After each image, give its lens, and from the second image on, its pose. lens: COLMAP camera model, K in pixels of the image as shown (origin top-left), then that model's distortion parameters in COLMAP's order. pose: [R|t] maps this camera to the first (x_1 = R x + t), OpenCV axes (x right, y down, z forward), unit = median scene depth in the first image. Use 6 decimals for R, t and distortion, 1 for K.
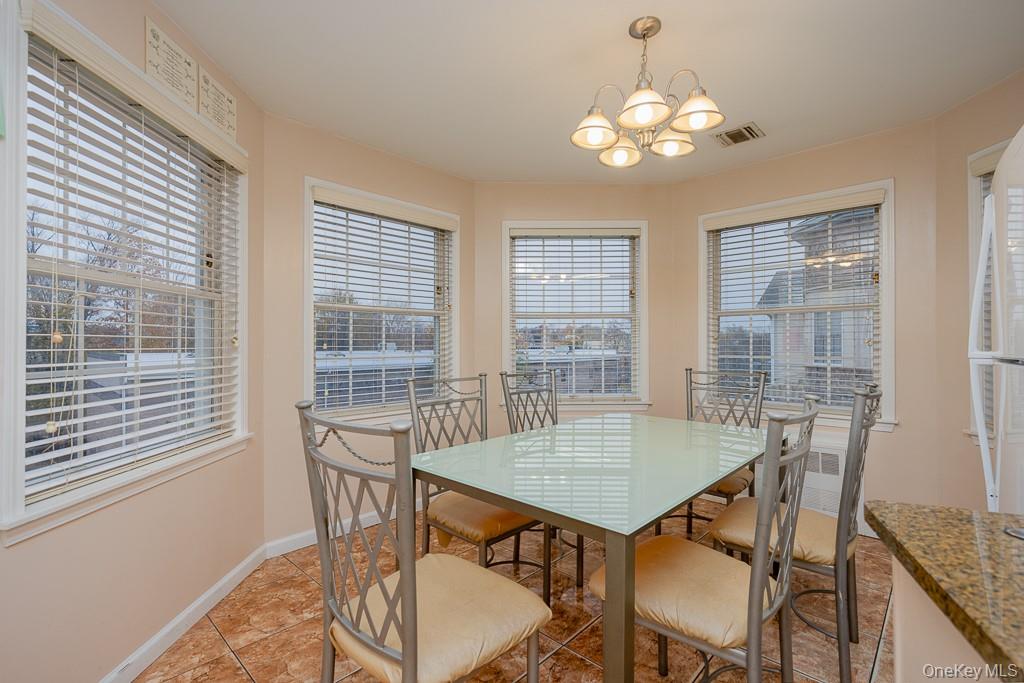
lens RADIAL K [[470.4, 0, 513.7], [0, 470.4, 341.3], [0, 0, 1]] dist [0.004986, -0.000916]
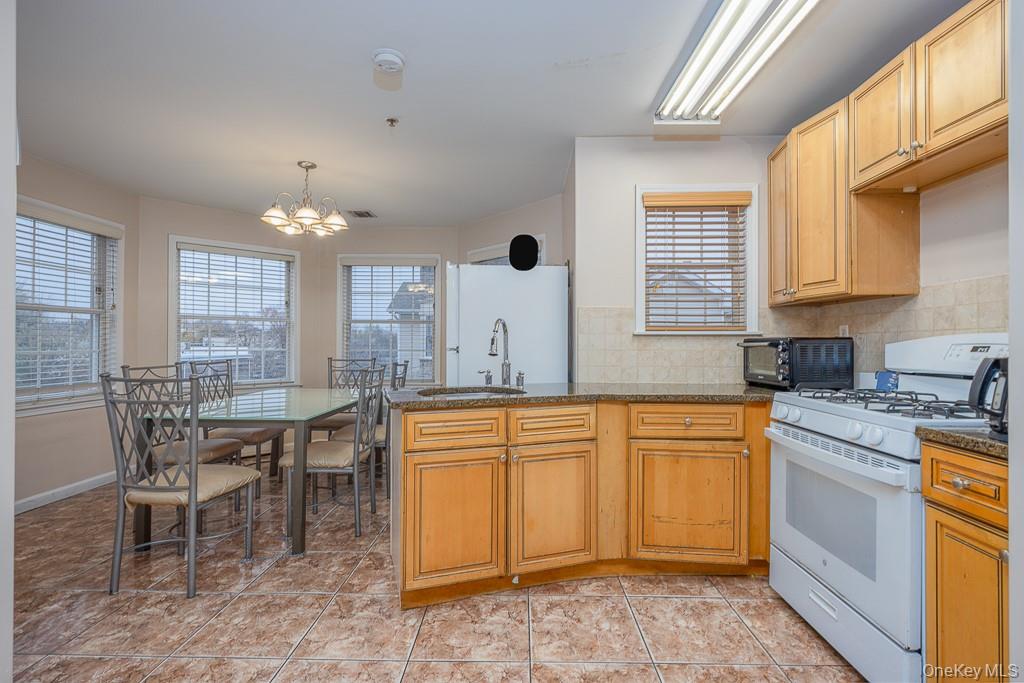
lens RADIAL K [[470.4, 0, 513.6], [0, 470.4, 341.7], [0, 0, 1]] dist [0.004986, -0.000916]
pose [[0.745485, 0.006320, 0.666492, -0.208051], [-0.010374, 0.999944, 0.002122, -0.004251], [-0.666442, -0.008496, 0.745509, -0.551237]]
